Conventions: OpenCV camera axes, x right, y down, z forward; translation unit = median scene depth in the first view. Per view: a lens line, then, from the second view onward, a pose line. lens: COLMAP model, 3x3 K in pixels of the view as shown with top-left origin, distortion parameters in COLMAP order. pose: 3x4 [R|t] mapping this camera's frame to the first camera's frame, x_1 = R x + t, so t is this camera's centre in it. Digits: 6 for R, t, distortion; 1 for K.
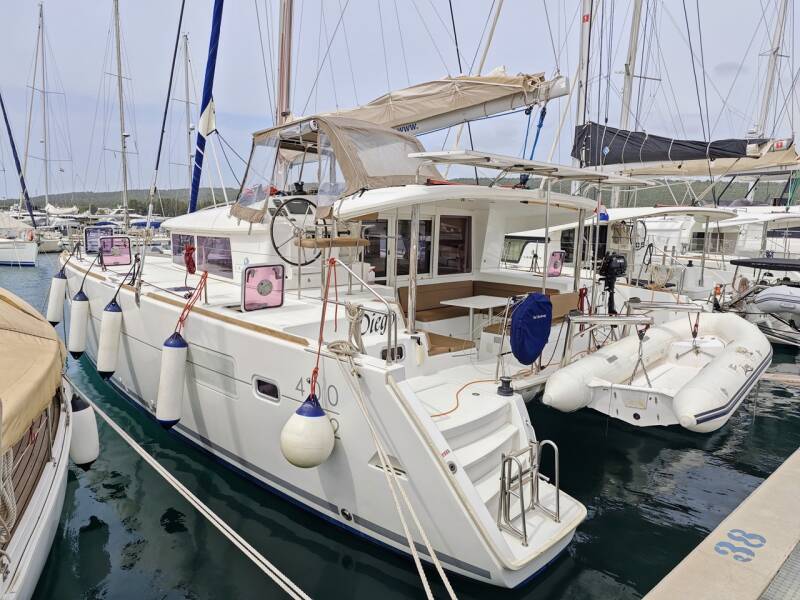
lens RADIAL K [[535.9, 0, 400.0], [0, 535.9, 300.0], [0, 0, 1]] dist [-0.005060, -0.002755]
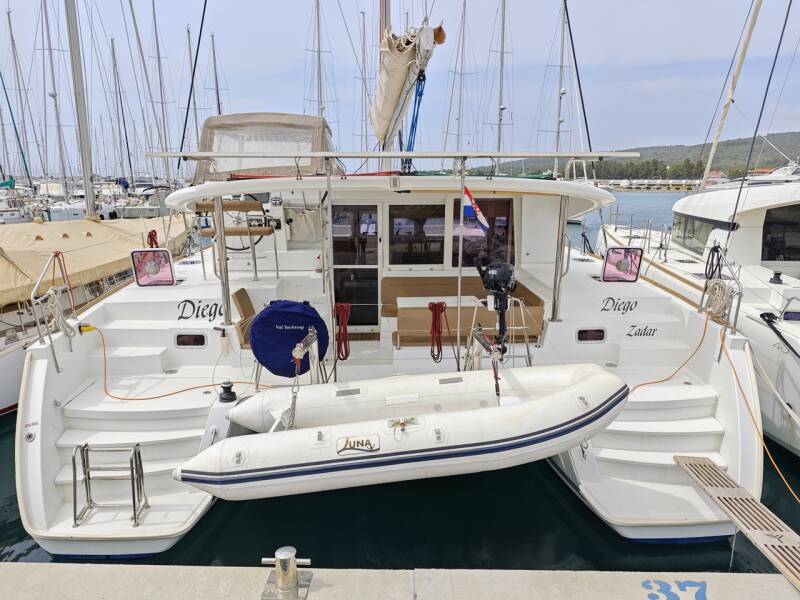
lens RADIAL K [[545.9, 0, 400.0], [0, 545.9, 300.0], [0, 0, 1]] dist [-0.000371, -0.000203]
pose [[0.731557, 0.121270, -0.670909, 0.829617], [-0.078811, 0.992499, 0.093464, -0.094002], [0.677210, -0.015499, 0.735626, 0.380051]]
